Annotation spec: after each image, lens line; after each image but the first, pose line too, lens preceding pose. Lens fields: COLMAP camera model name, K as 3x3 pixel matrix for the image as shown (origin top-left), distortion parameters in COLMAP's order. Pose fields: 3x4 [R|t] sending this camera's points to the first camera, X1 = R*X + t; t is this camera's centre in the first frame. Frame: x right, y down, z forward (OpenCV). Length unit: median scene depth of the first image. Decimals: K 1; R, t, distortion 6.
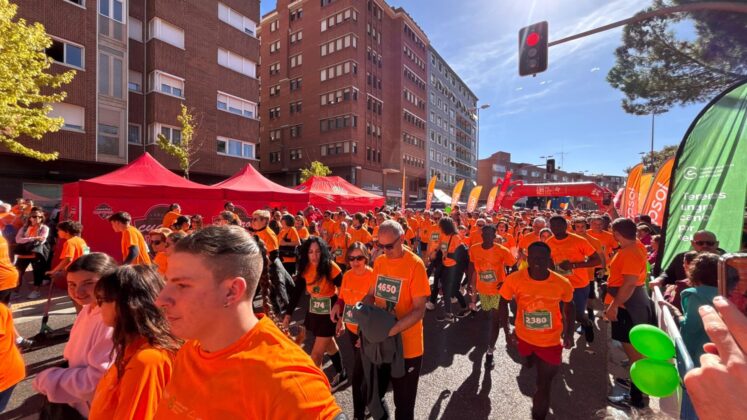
lens RADIAL K [[295.7, 0, 375.9], [0, 295.7, 209.4], [0, 0, 1]] dist [0.015550, -0.005676]
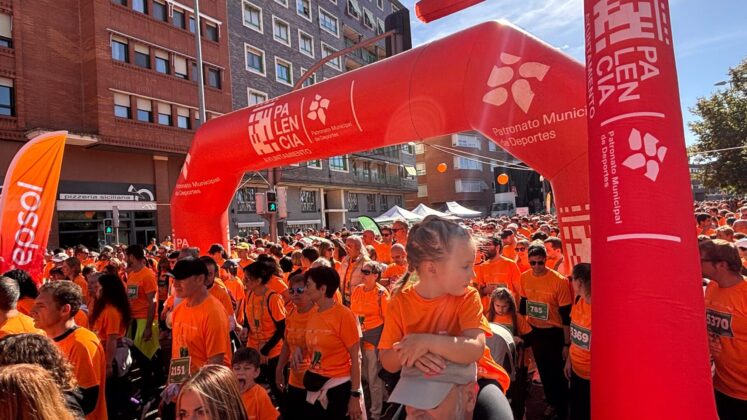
lens RADIAL K [[421.5, 0, 373.9], [0, 421.5, 207.9], [0, 0, 1]] dist [0.000360, 0.001507]
pose [[0.996270, -0.072625, 0.046603, 0.897163], [0.074384, 0.996536, -0.037176, -0.003520], [-0.043742, 0.040504, 0.998221, 1.107294]]
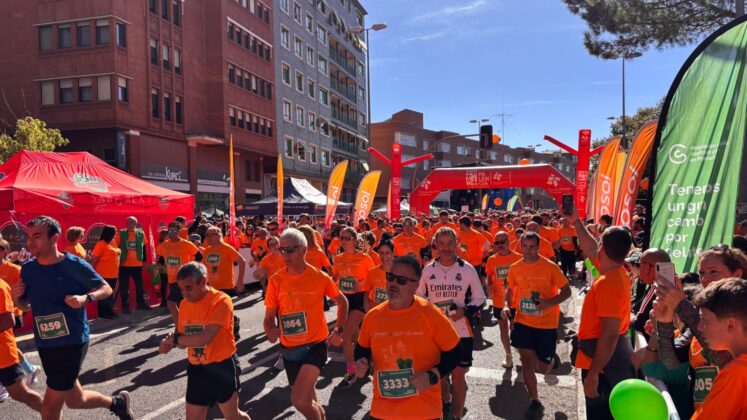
lens RADIAL K [[568.8, 0, 373.9], [0, 568.8, 214.7], [0, 0, 1]] dist [0.055058, -0.070600]
pose [[0.944404, -0.029217, 0.327487, 0.001461], [0.029780, 0.999551, 0.003294, -0.002380], [-0.327437, 0.006642, 0.944850, 0.006134]]
